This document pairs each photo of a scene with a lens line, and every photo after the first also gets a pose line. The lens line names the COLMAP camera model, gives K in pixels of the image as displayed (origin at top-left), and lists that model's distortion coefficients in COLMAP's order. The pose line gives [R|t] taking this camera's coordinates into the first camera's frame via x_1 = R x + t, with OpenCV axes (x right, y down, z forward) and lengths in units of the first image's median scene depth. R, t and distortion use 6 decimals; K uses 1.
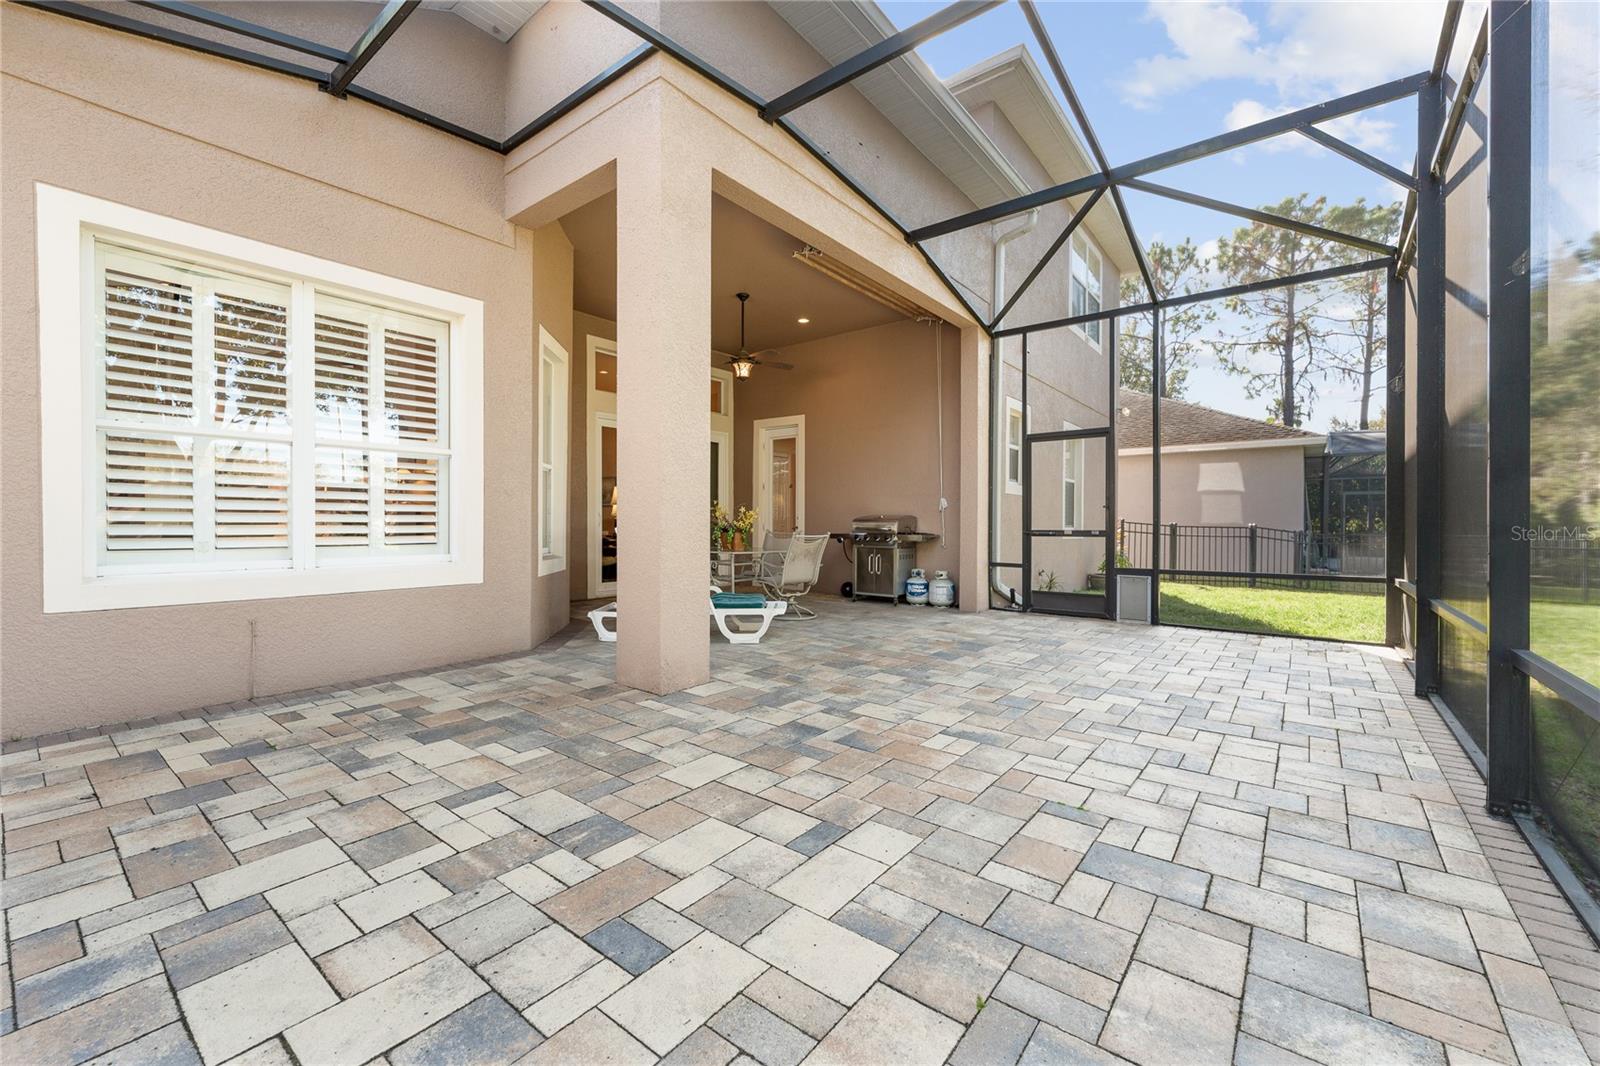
lens RADIAL K [[647.1, 0, 800.0], [0, 647.1, 533.0], [0, 0, 1]] dist [0.000158, -0.000028]
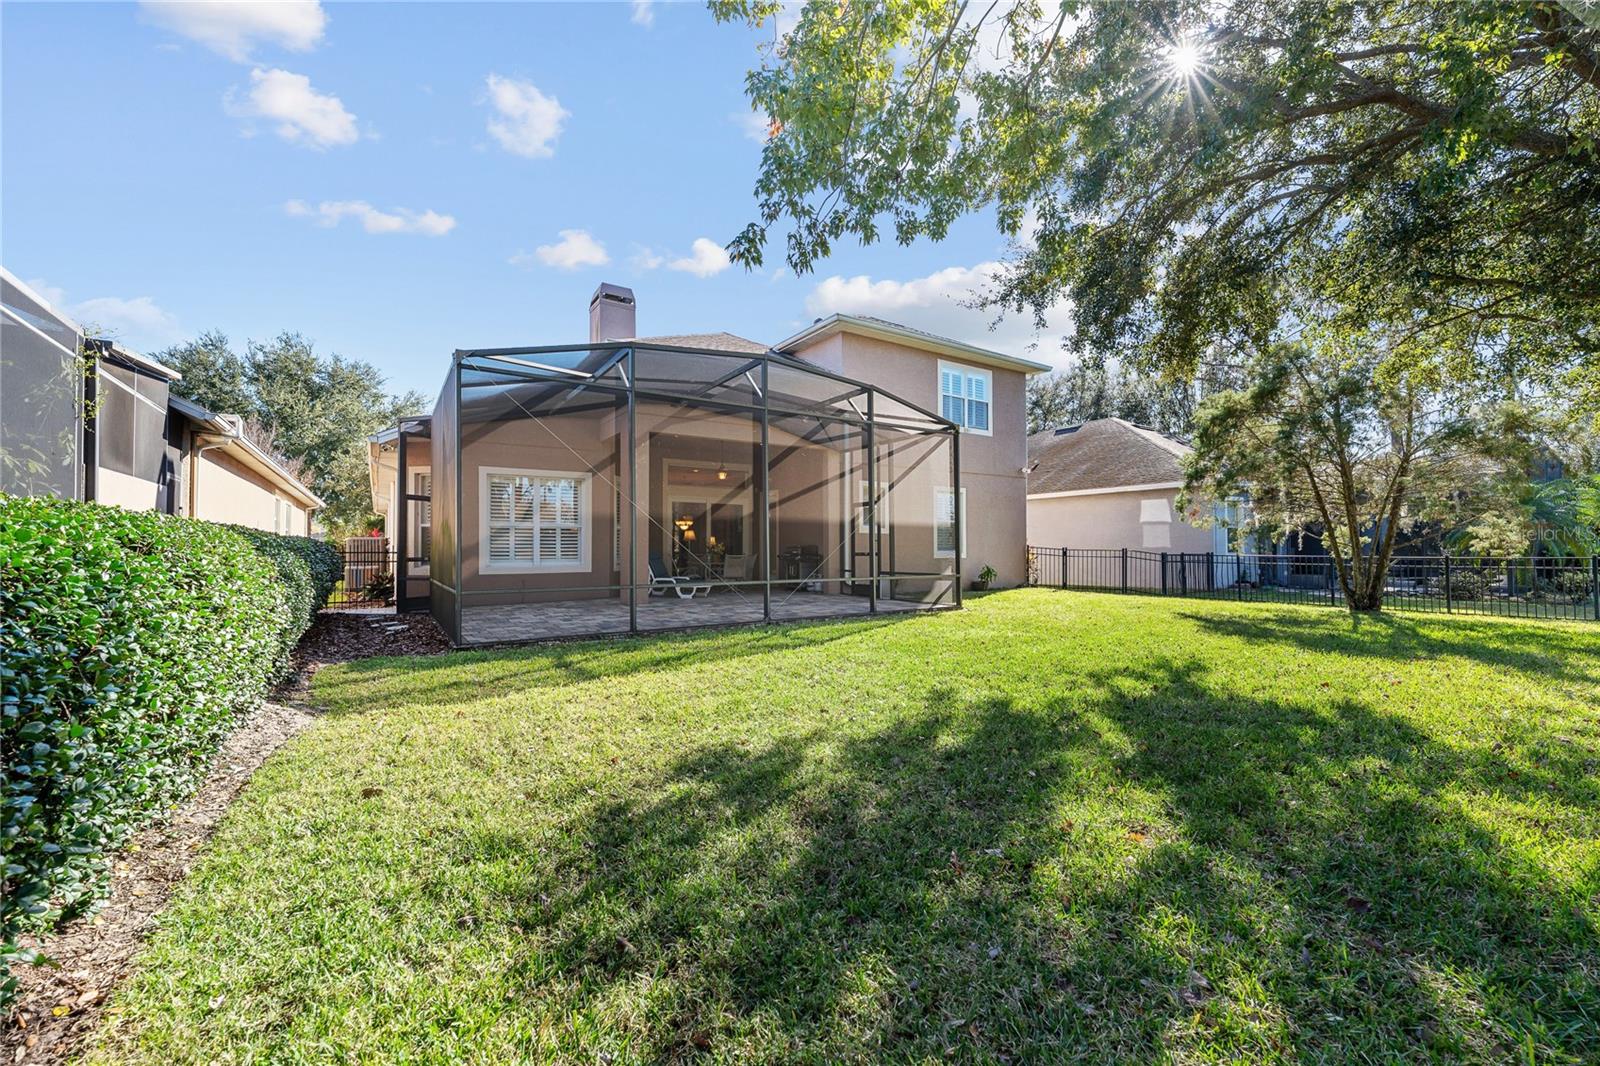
lens RADIAL K [[647.7, 0, 800.0], [0, 647.7, 533.0], [0, 0, 1]] dist [-0.000735, -0.000252]
pose [[0.945816, -0.010406, -0.324537, 0.823152], [-0.001514, 0.999334, -0.036456, 0.008105], [0.324700, 0.034972, 0.945170, -0.876412]]
